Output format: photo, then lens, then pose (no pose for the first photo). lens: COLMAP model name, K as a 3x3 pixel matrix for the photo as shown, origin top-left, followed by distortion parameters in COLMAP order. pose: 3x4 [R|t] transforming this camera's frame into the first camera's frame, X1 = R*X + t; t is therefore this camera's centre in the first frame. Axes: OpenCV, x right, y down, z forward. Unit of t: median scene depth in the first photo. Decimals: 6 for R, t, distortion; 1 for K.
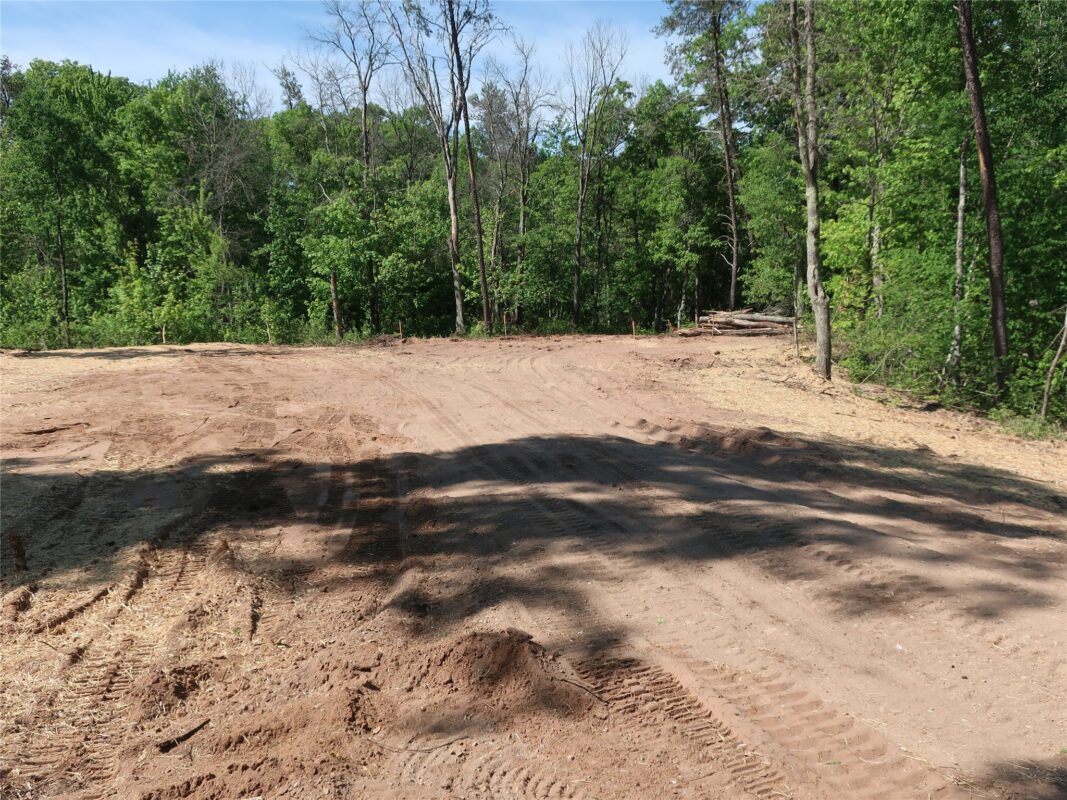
lens RADIAL K [[959.3, 0, 534.7], [0, 959.3, 400.1], [0, 0, 1]] dist [0.013436, -0.002084]
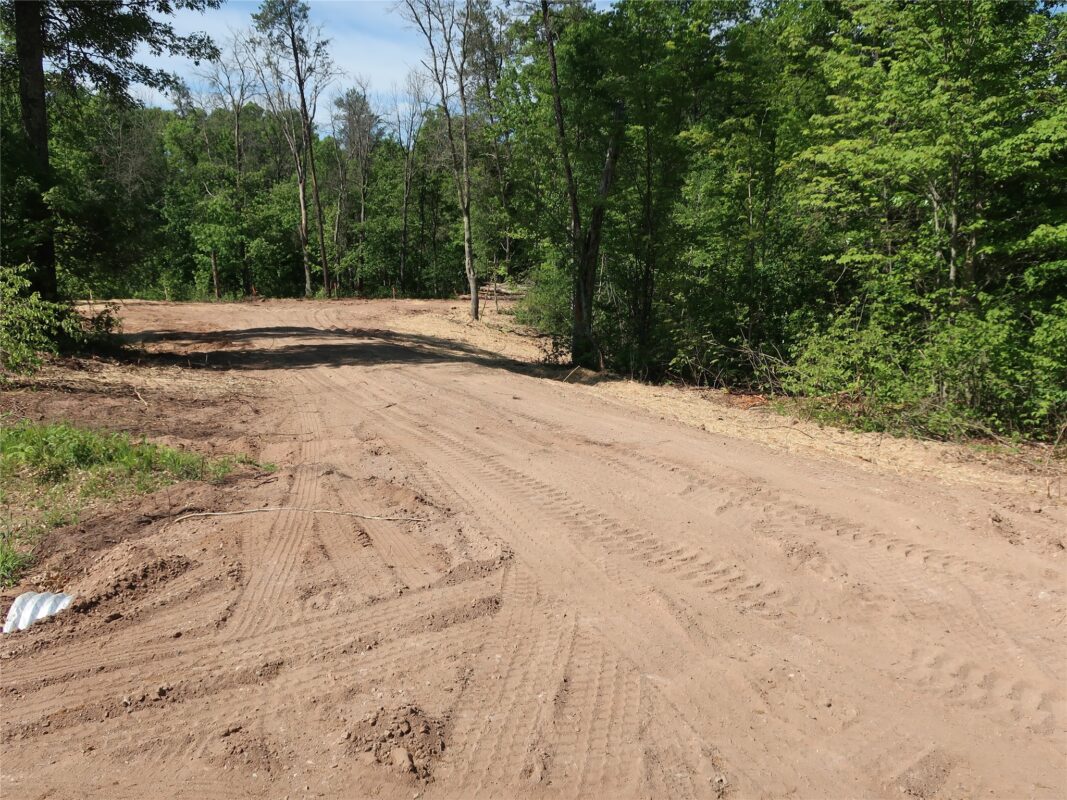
lens RADIAL K [[959.3, 0, 534.7], [0, 959.3, 400.1], [0, 0, 1]] dist [0.013436, -0.002084]
pose [[0.994684, 0.001798, 0.102956, 0.102100], [-0.004839, 0.999559, 0.029291, 0.037163], [-0.102858, -0.029633, 0.994255, -0.405426]]
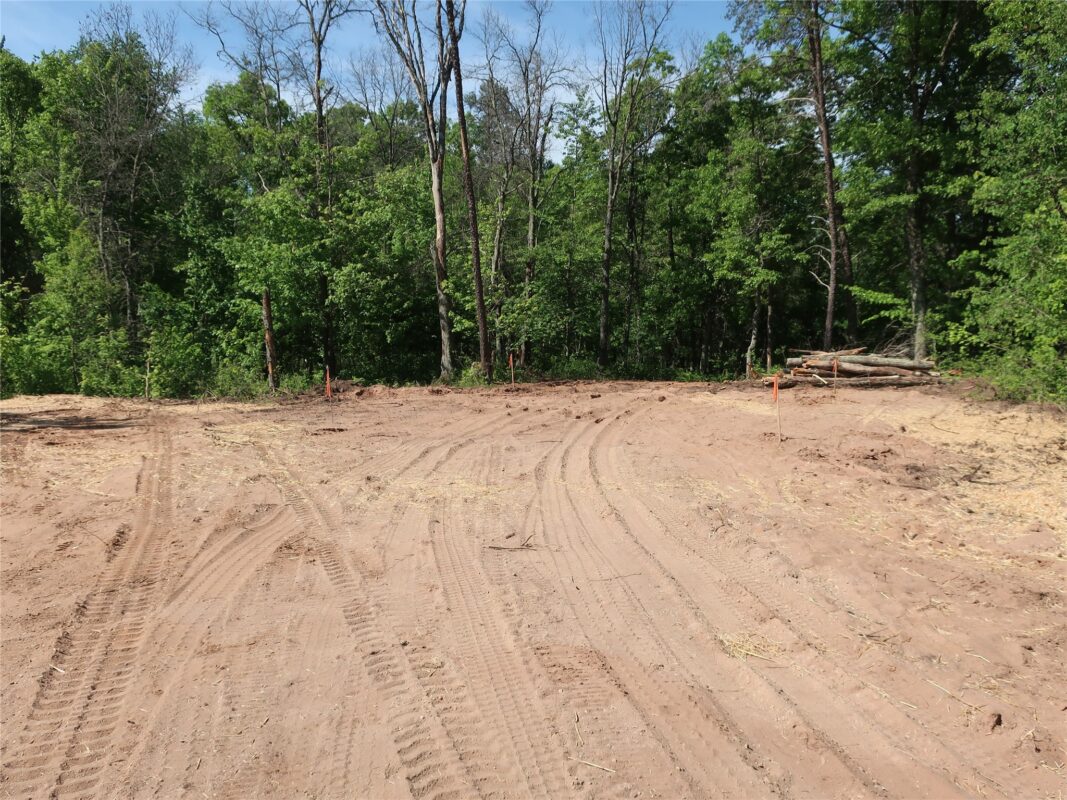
lens RADIAL K [[959.3, 0, 534.7], [0, 959.3, 400.1], [0, 0, 1]] dist [0.013436, -0.002084]
pose [[0.999960, 0.007205, 0.005282, -0.015990], [-0.007015, 0.999360, -0.035091, -0.029023], [-0.005532, 0.035052, 0.999370, 0.287095]]
